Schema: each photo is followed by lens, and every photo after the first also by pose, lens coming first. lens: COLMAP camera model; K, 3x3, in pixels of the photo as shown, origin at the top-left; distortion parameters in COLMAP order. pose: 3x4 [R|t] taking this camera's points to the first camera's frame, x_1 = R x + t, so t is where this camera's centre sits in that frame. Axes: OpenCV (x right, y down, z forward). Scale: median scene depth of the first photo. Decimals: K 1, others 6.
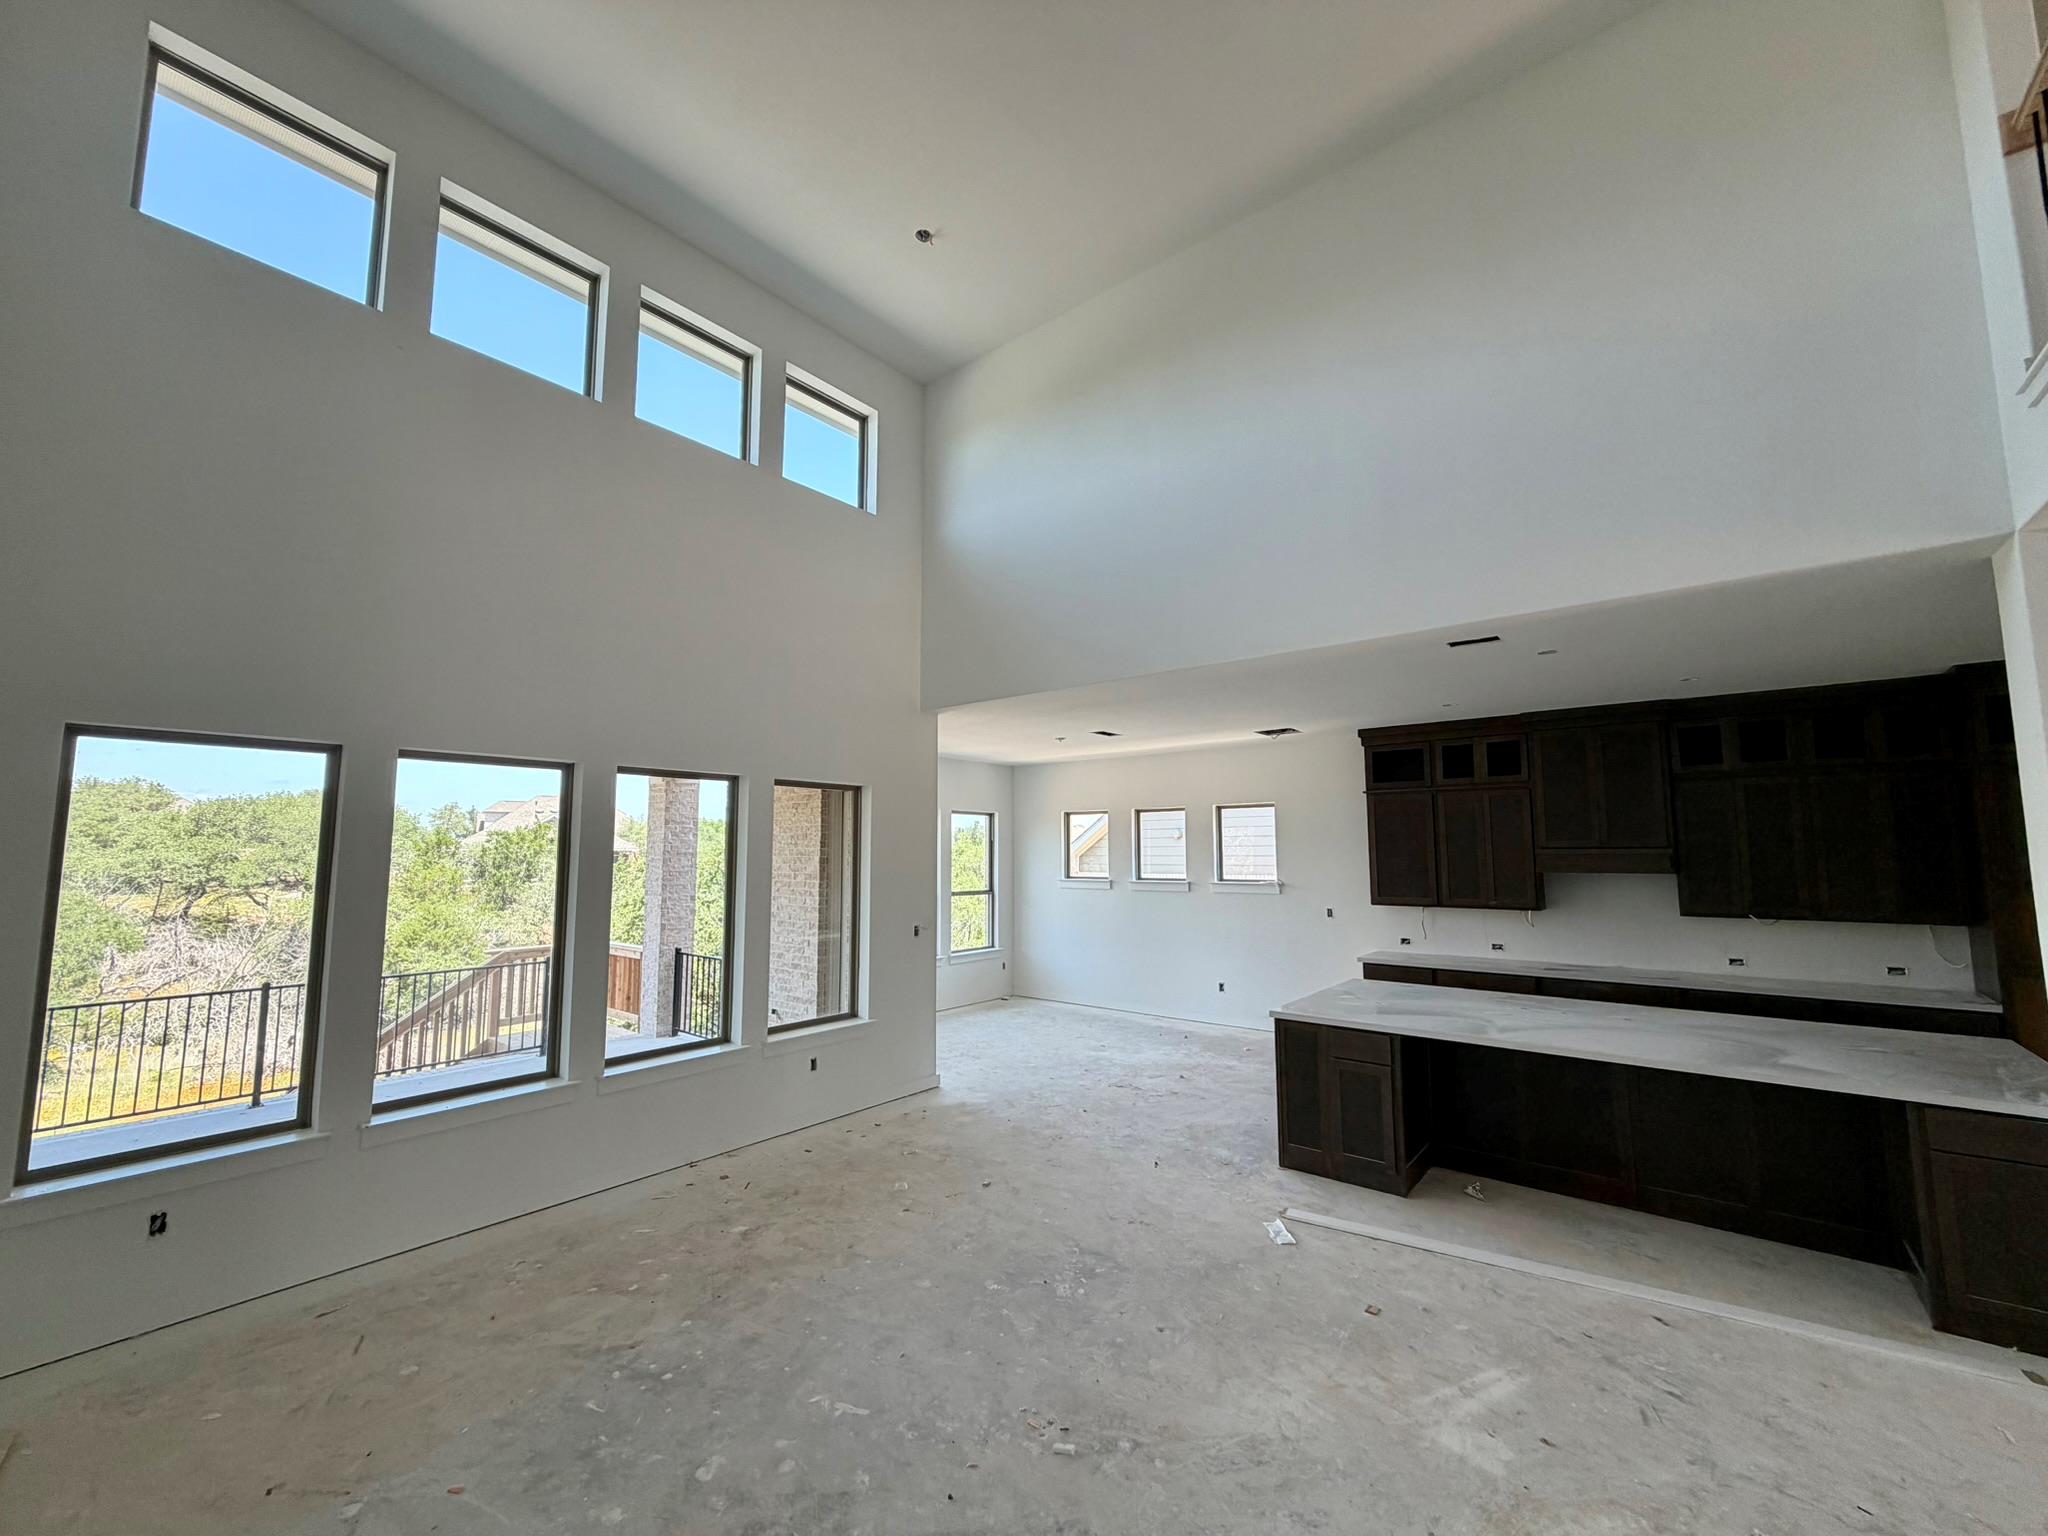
lens RADIAL K [[820.9, 0, 1010.1], [0, 820.9, 773.1], [0, 0, 1]] dist [-0.004554, -0.000138]
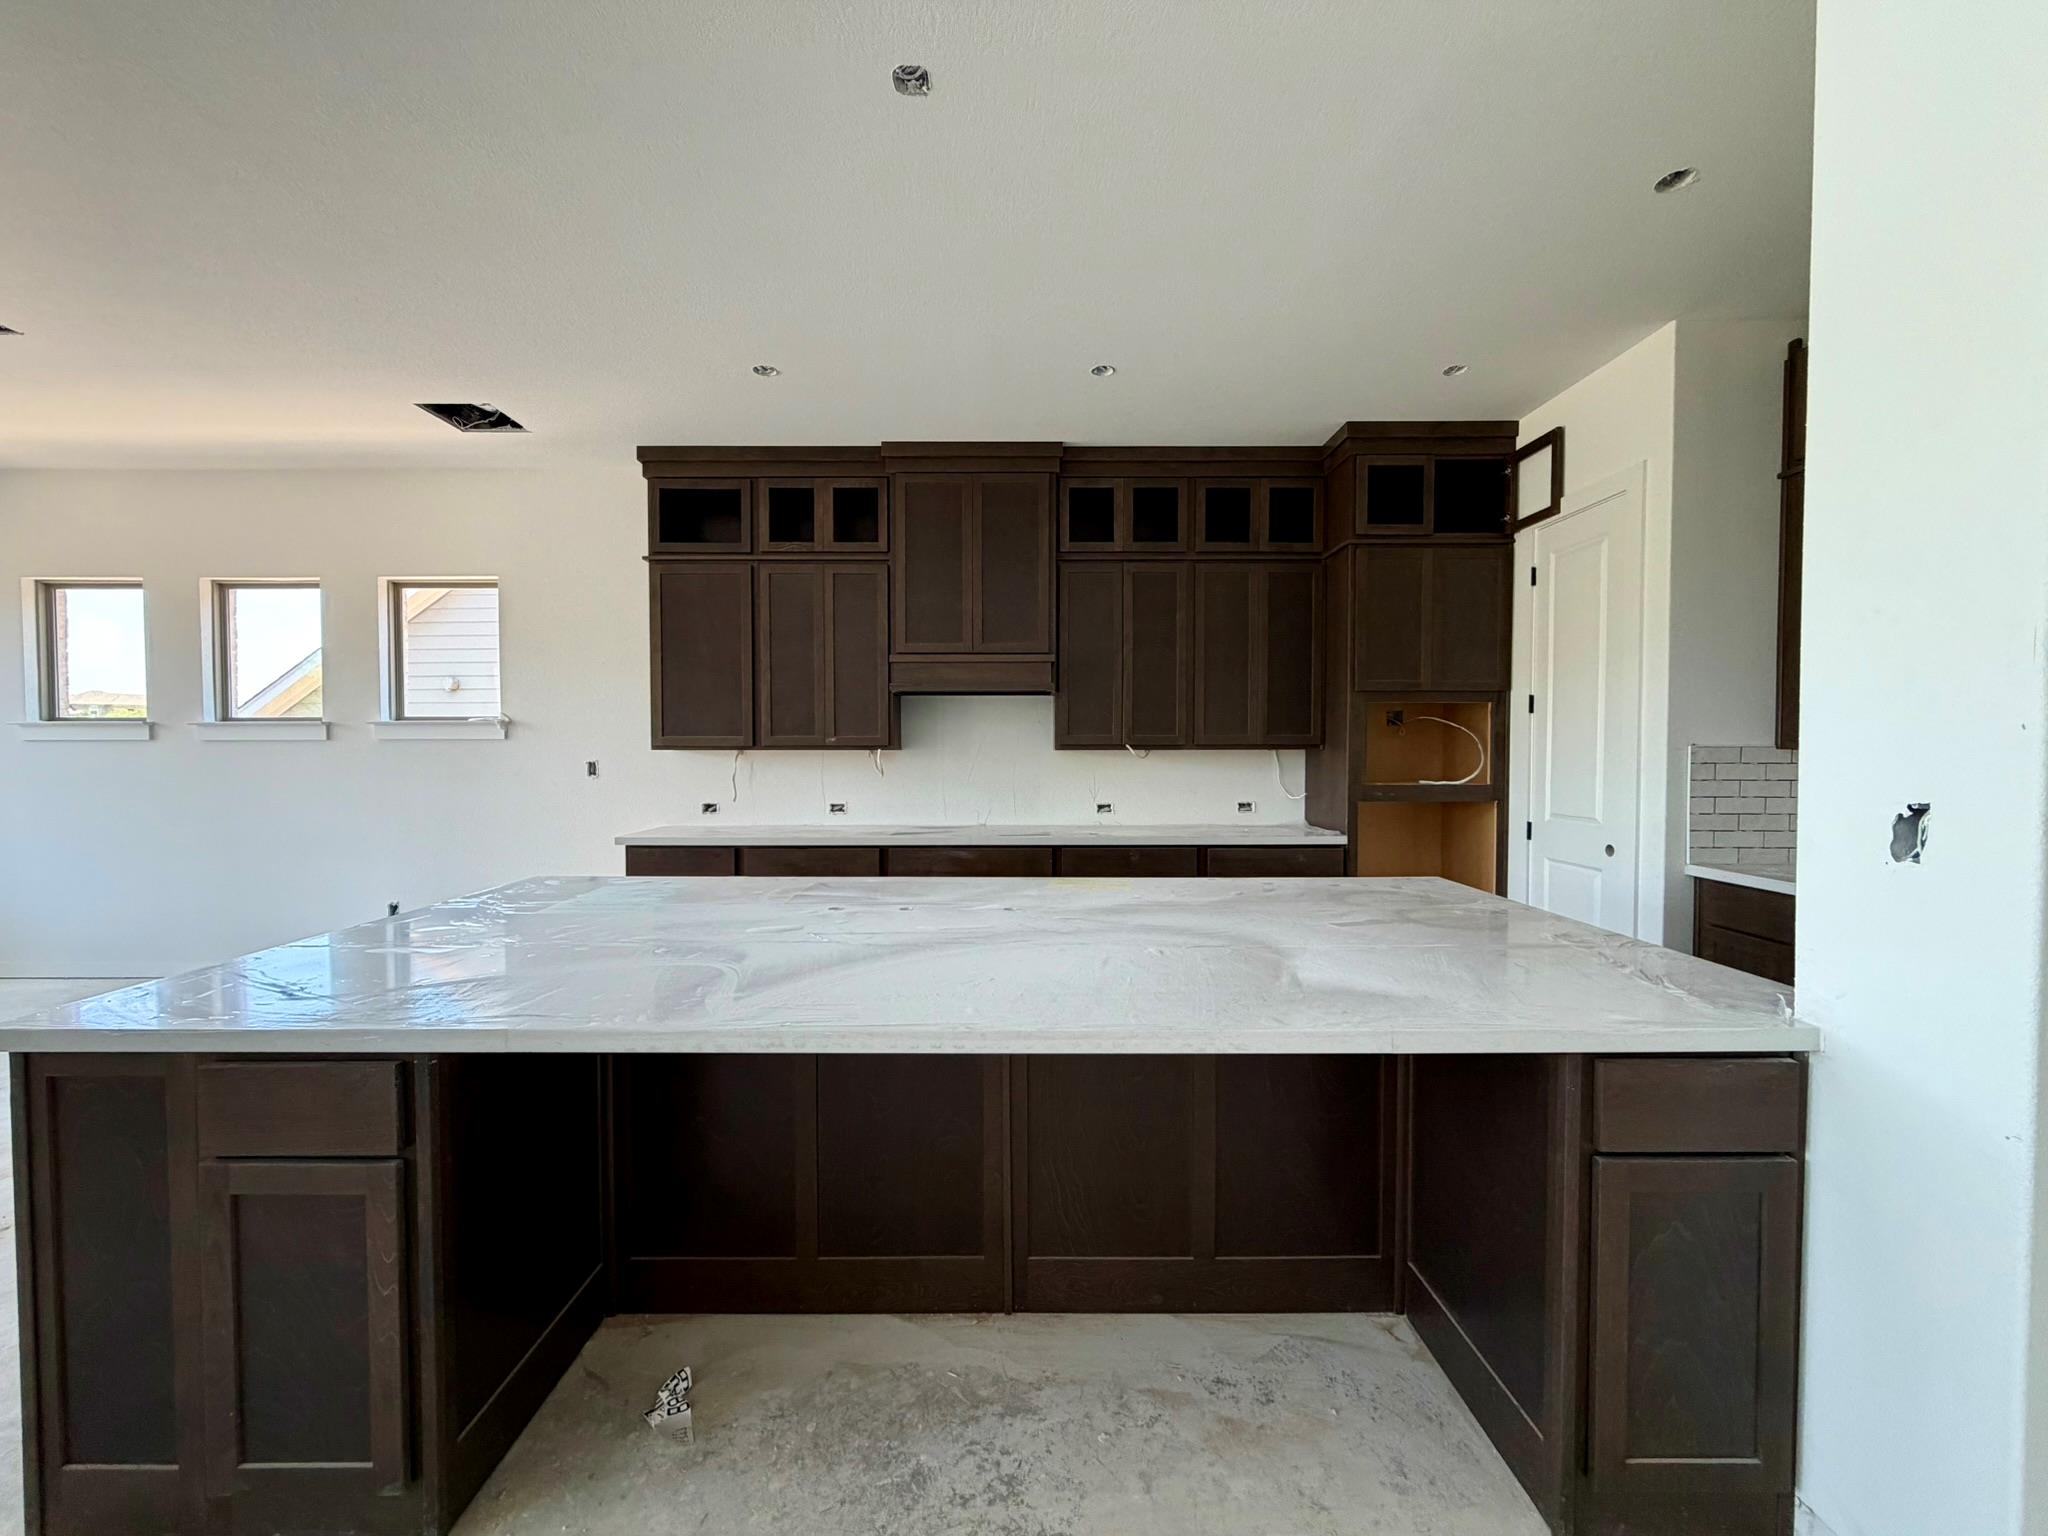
lens RADIAL K [[820.9, 0, 1024.8], [0, 820.9, 766.1], [0, 0, 1]] dist [-0.004554, -0.000138]
pose [[0.763044, -0.012634, 0.646223, 0.289180], [-0.062916, 0.993609, 0.093715, 0.109803], [-0.643277, -0.112166, 0.757372, 0.411553]]
